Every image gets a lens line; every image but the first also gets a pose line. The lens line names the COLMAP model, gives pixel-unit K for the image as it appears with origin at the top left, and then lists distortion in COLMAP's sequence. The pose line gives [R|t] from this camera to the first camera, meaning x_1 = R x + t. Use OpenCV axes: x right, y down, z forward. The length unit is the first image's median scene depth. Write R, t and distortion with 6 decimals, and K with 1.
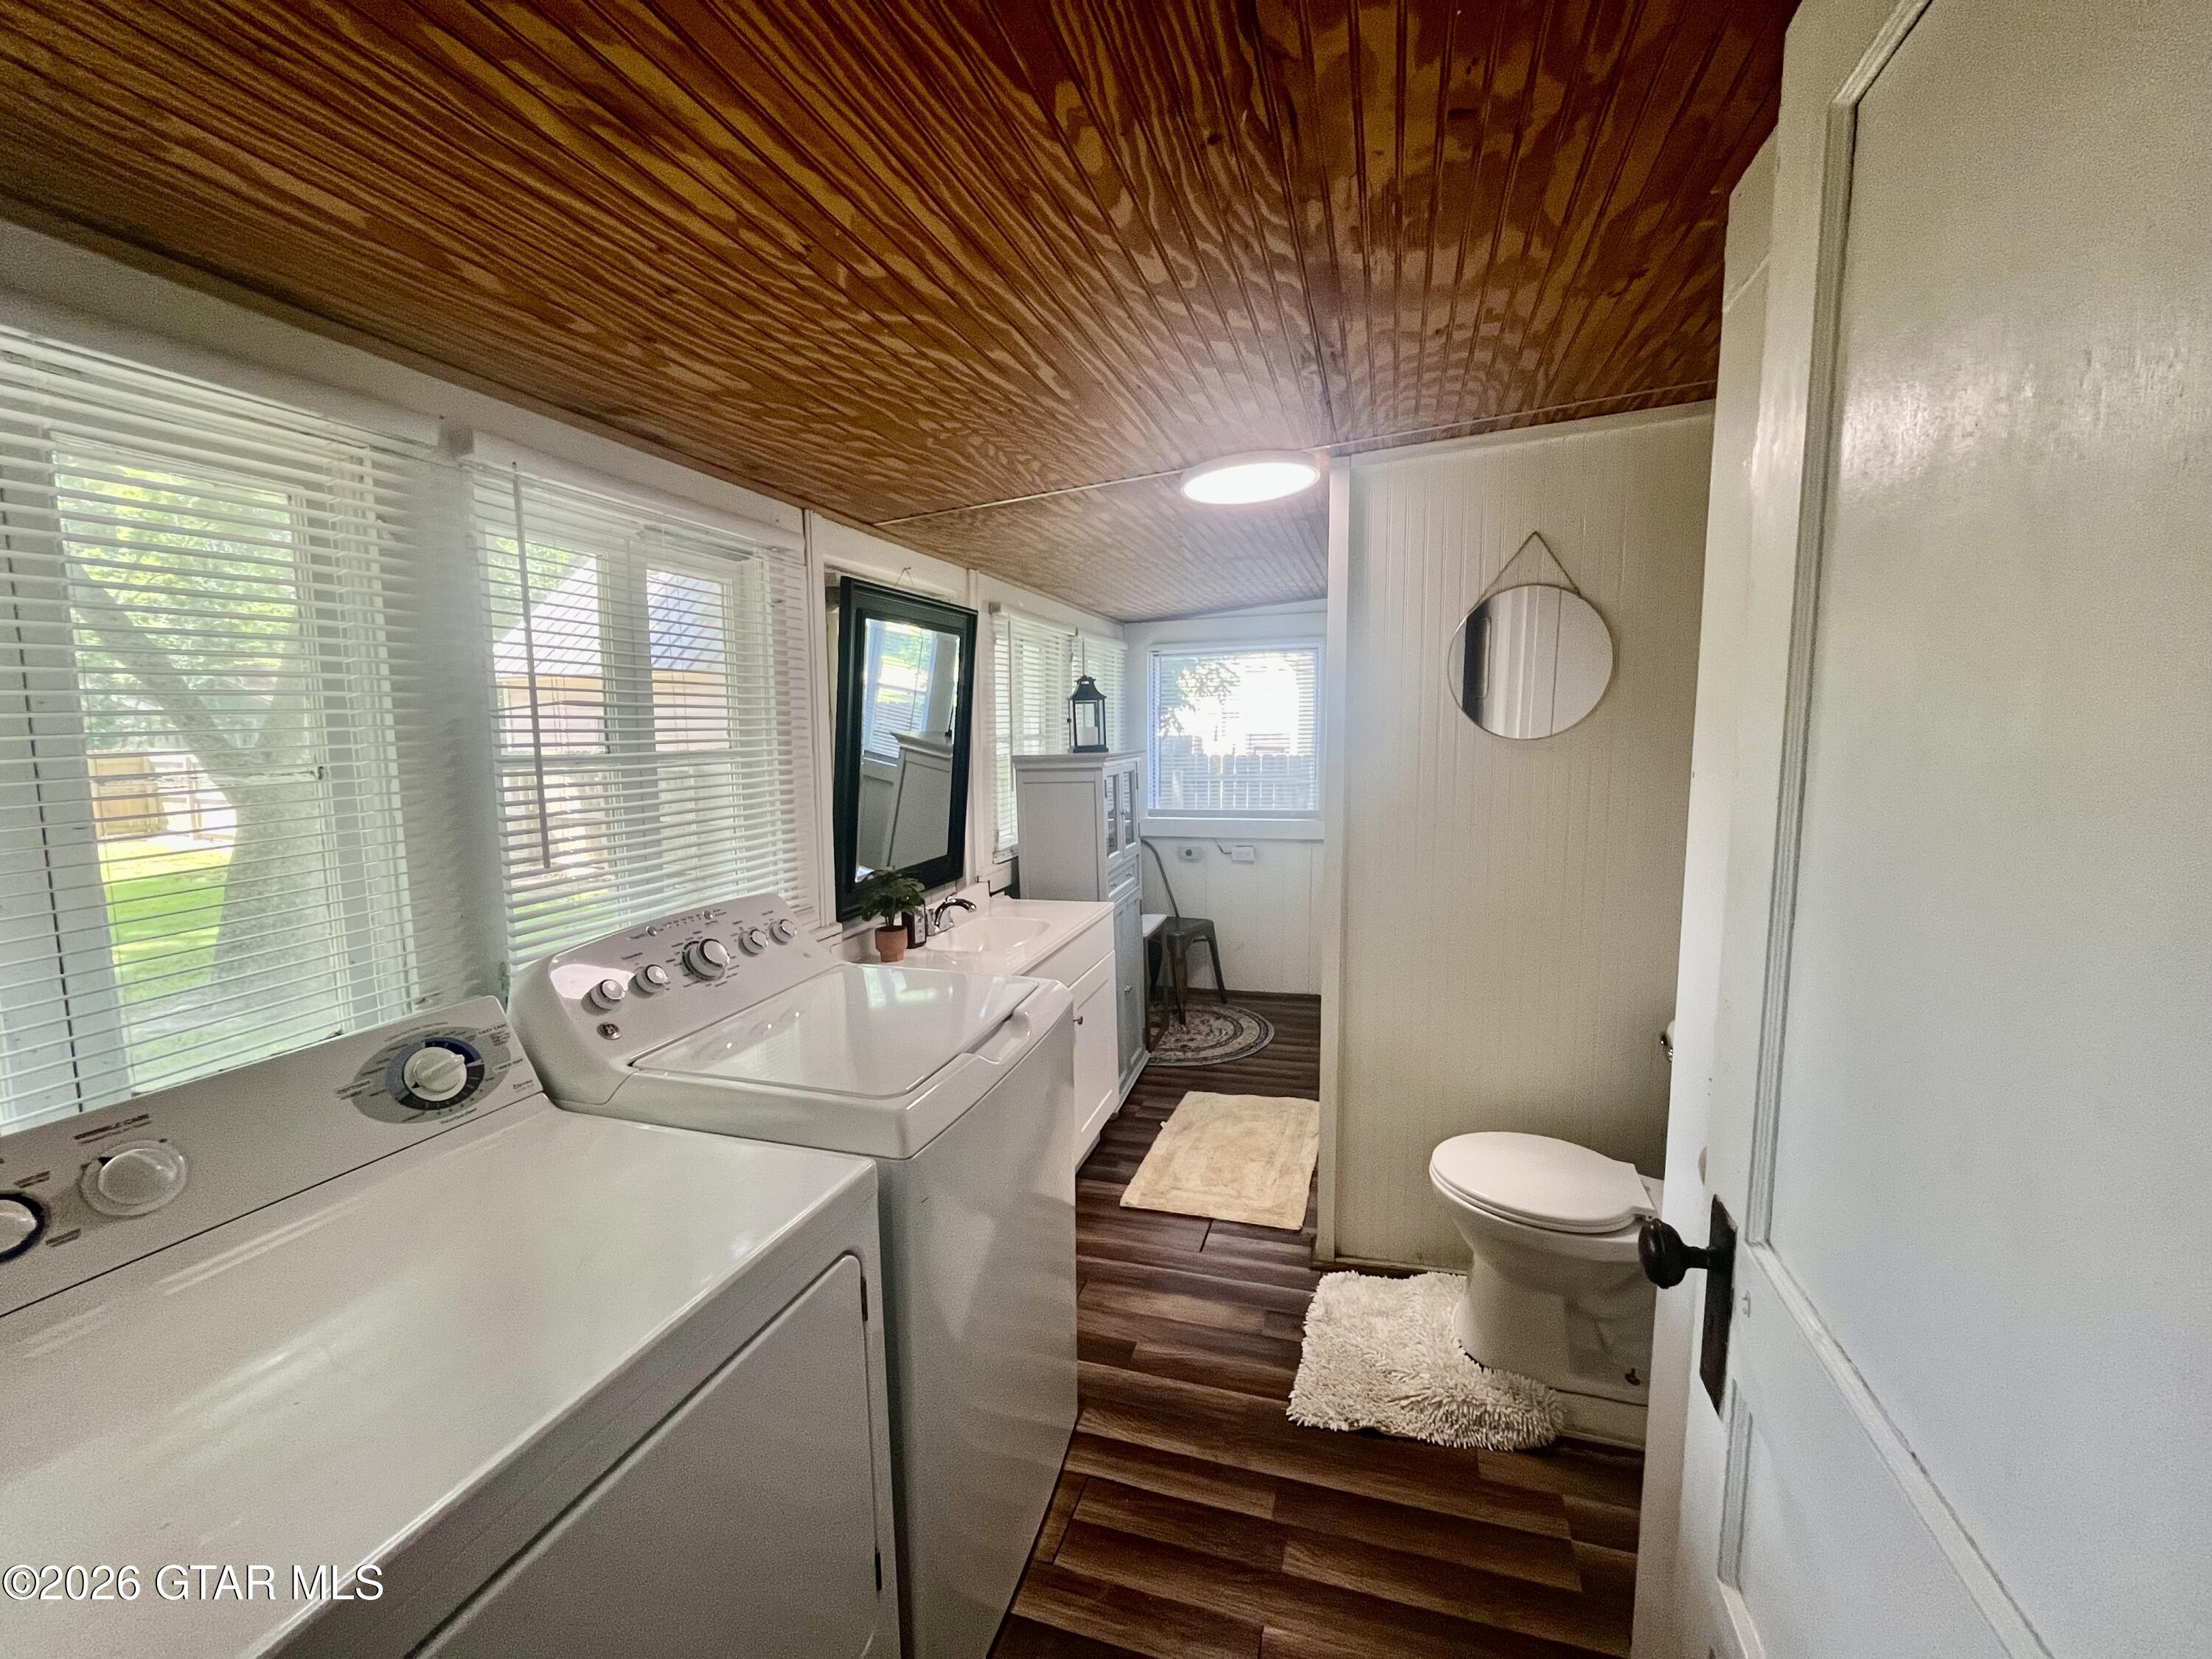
lens RADIAL K [[900.3, 0, 1104.8], [0, 900.3, 823.1], [0, 0, 1]] dist [-0.002180, -0.000128]
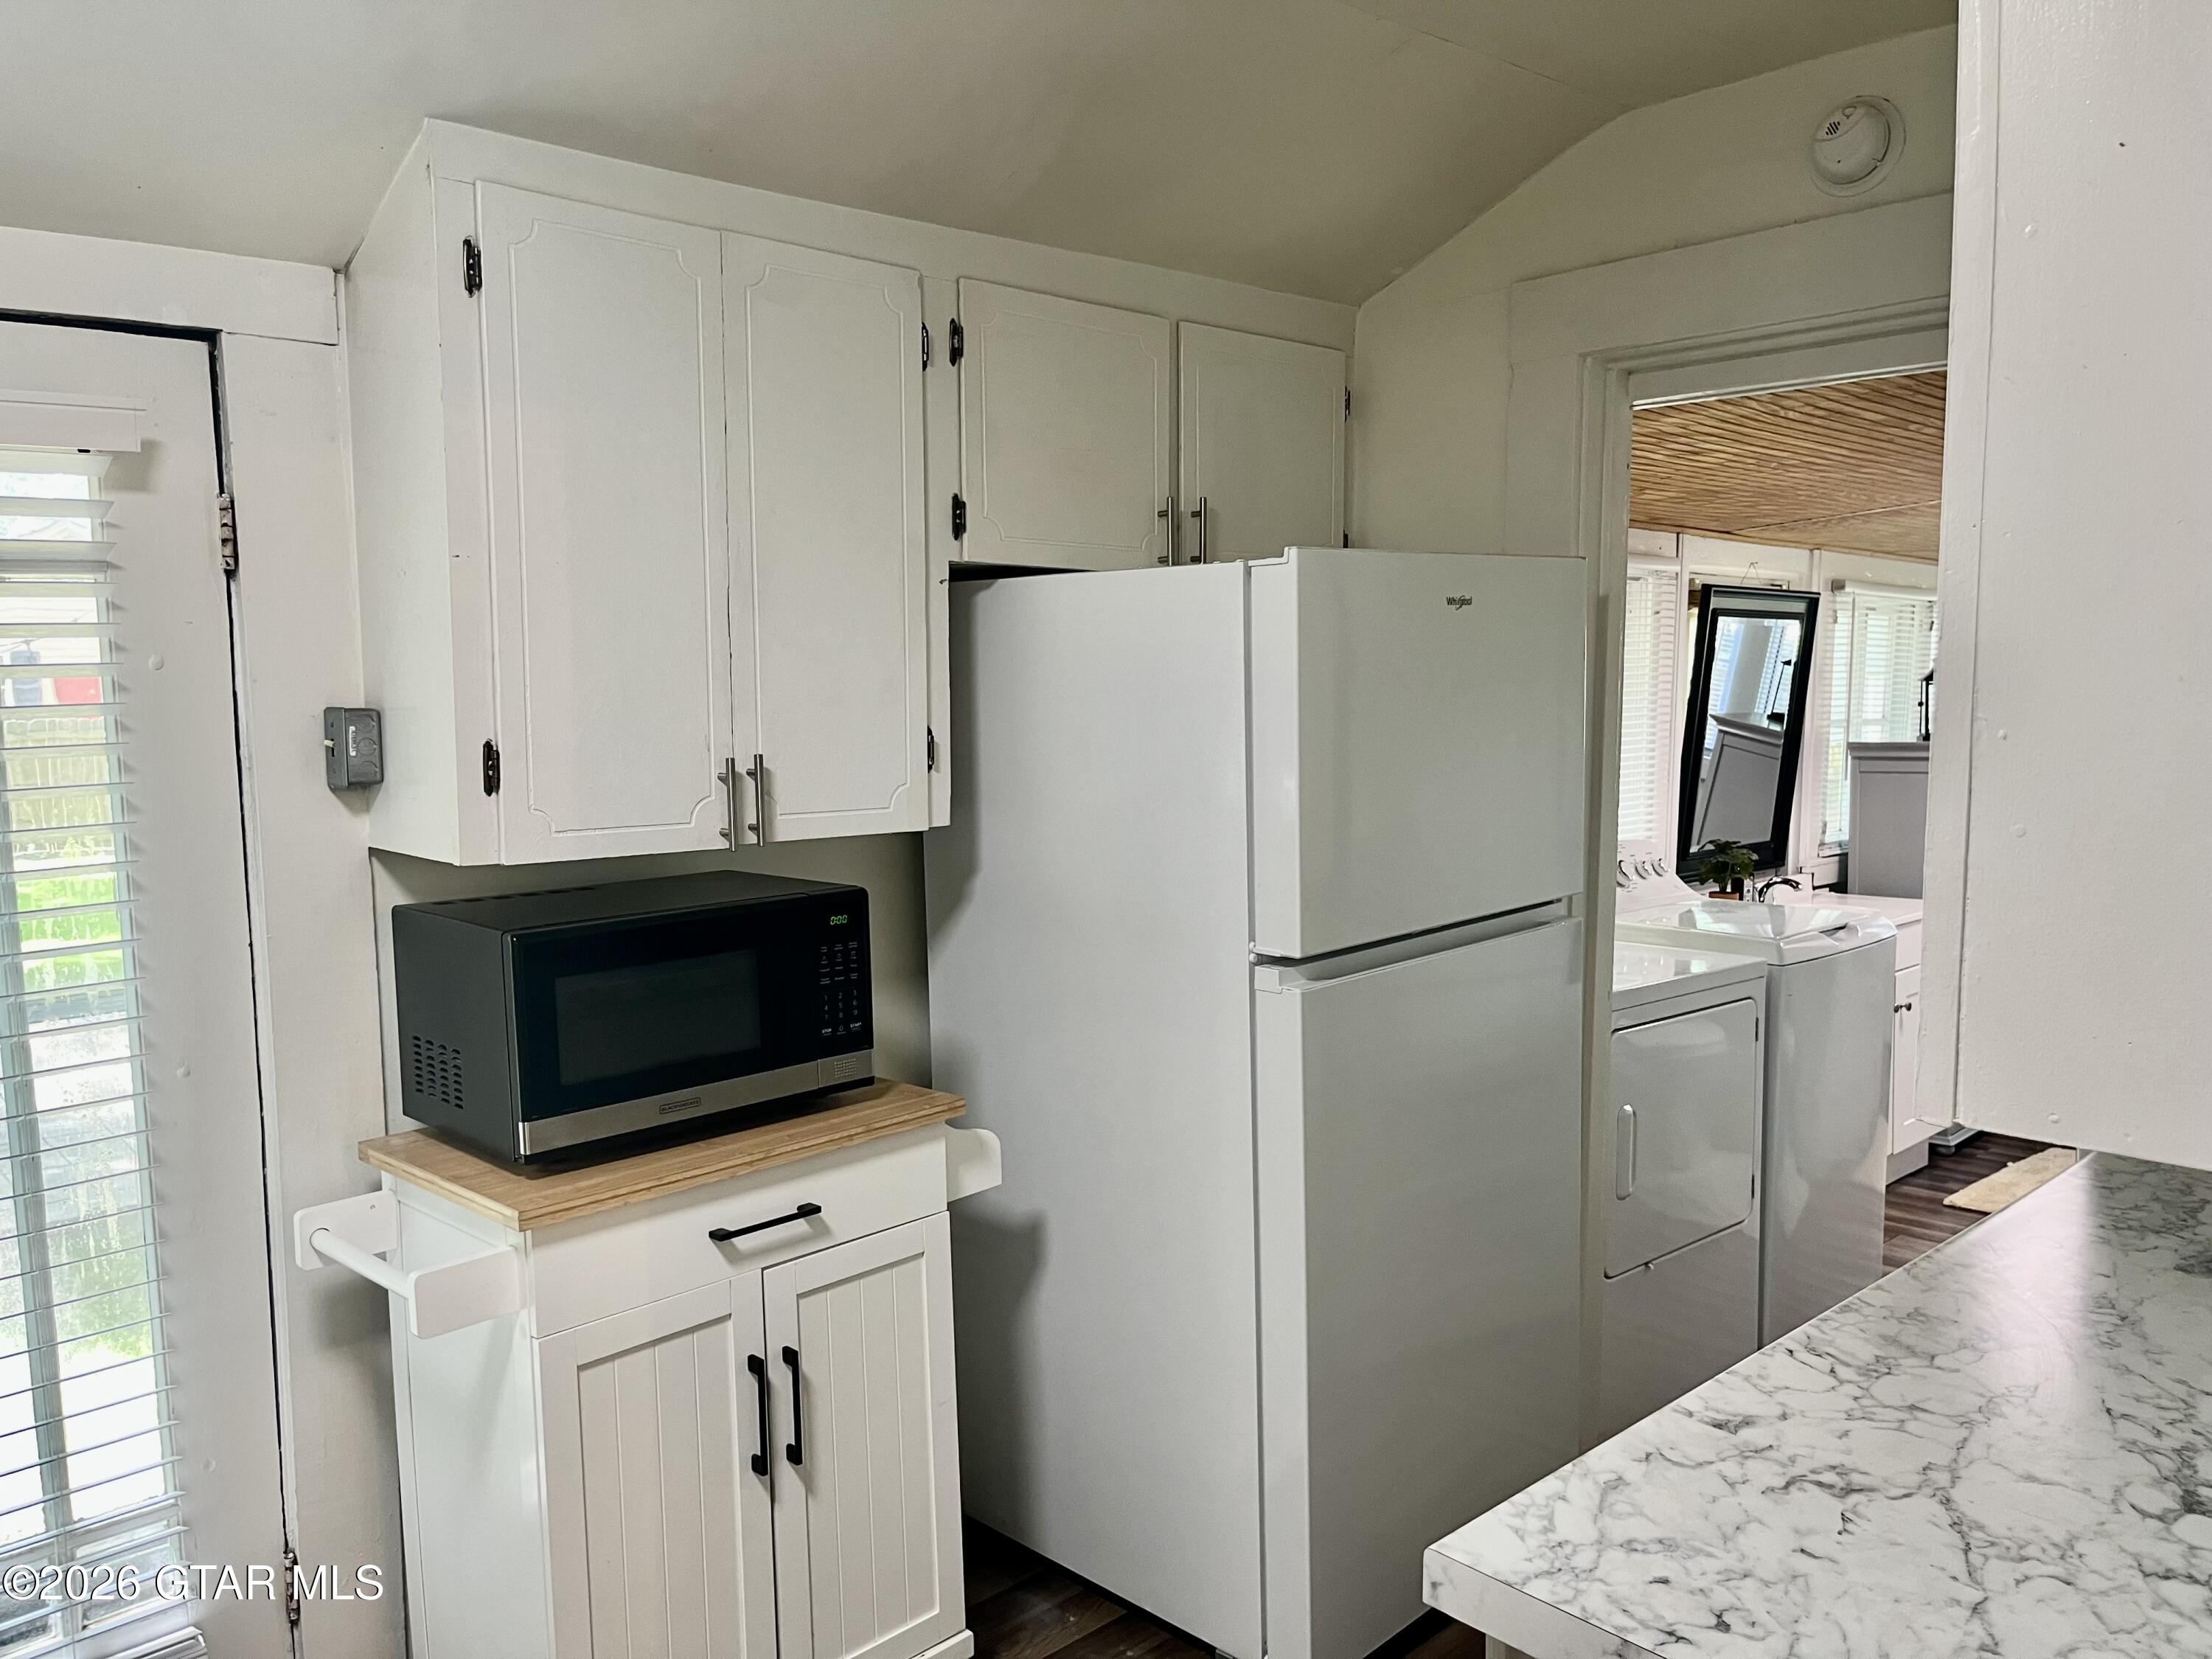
lens RADIAL K [[1674.9, 0, 1110.6], [0, 1674.9, 832.3], [0, 0, 1]] dist [0.059130, -0.067806]
pose [[0.876291, 0.056347, -0.478476, 0.075445], [-0.063692, 0.997969, 0.000877, 0.070141], [0.477553, 0.029706, 0.878100, -0.964785]]
